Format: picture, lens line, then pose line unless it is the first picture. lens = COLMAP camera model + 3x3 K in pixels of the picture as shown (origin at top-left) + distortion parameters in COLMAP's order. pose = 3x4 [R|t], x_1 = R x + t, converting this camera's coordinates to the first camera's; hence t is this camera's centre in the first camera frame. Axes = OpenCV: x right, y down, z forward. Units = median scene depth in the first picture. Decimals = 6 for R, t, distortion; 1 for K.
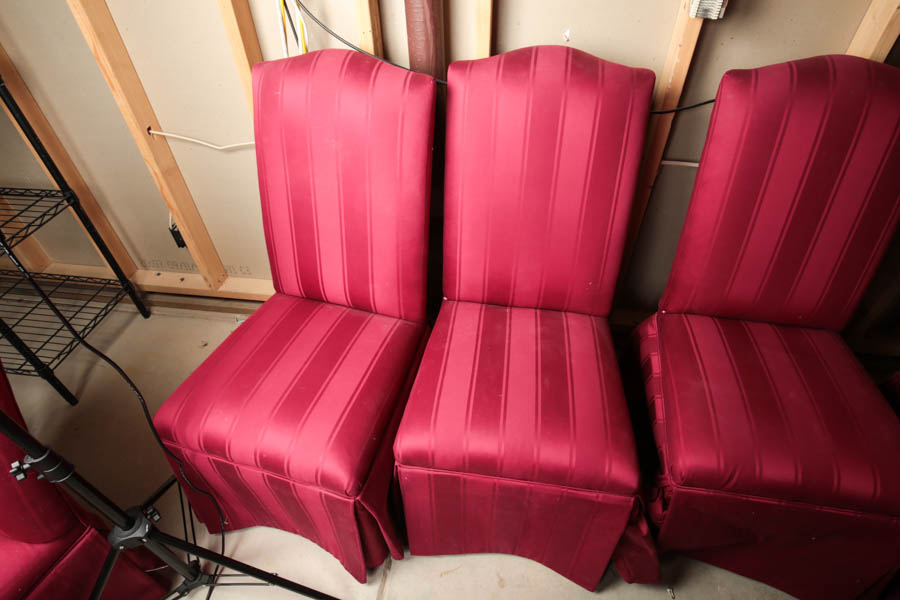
lens RADIAL K [[476.4, 0, 451.7], [0, 476.4, 291.4], [0, 0, 1]] dist [0.002227, 0.000395]
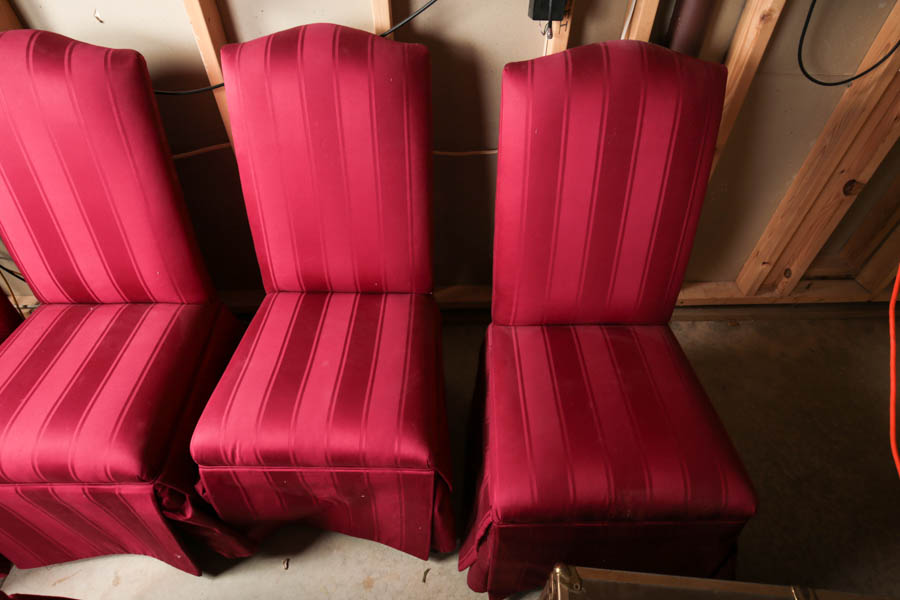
lens RADIAL K [[485.1, 0, 450.0], [0, 485.1, 300.0], [0, 0, 1]] dist [0.000103, 0.000377]
pose [[0.995940, -0.036271, 0.082385, 0.345022], [0.032774, 0.998520, 0.043411, 0.004405], [-0.083838, -0.040535, 0.995655, -0.015785]]
